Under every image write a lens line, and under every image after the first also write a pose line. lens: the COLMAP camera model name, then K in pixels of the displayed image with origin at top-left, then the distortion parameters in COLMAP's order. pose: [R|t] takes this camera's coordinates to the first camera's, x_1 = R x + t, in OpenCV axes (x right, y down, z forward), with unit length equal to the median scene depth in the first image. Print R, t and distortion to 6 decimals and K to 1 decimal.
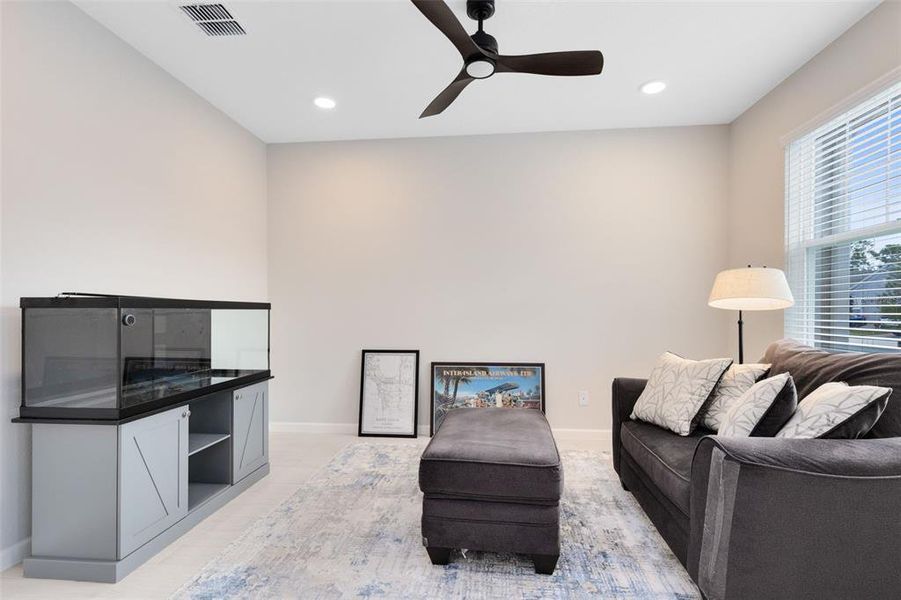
lens RADIAL K [[412.0, 0, 464.8], [0, 412.0, 313.8], [0, 0, 1]] dist [0.005470, -0.000001]
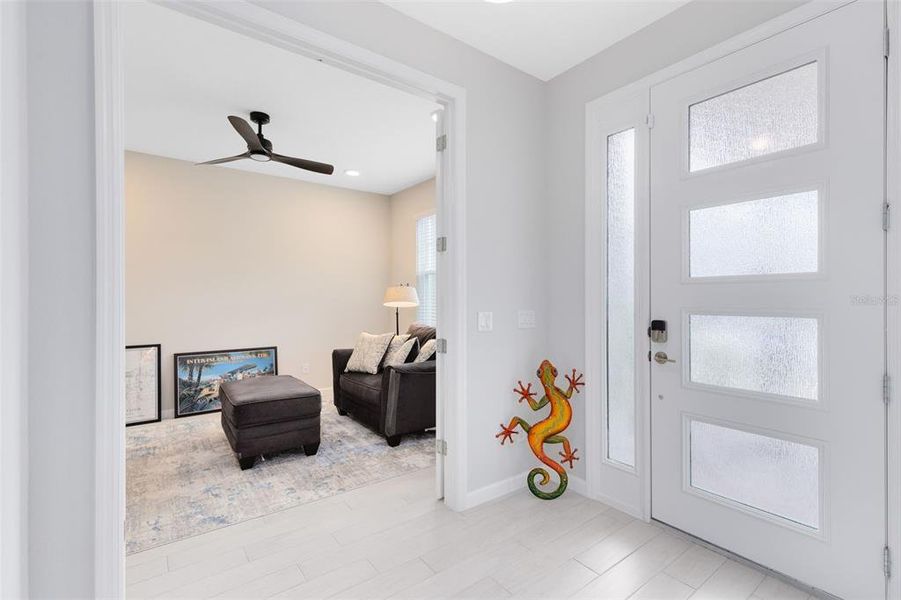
lens RADIAL K [[412.0, 0, 445.4], [0, 412.0, 293.7], [0, 0, 1]] dist [0.005470, -0.000001]
pose [[0.751731, 0.004717, 0.659453, -0.440276], [0.009025, 0.999807, -0.017440, -0.038192], [-0.659408, 0.019062, 0.751544, -0.600903]]
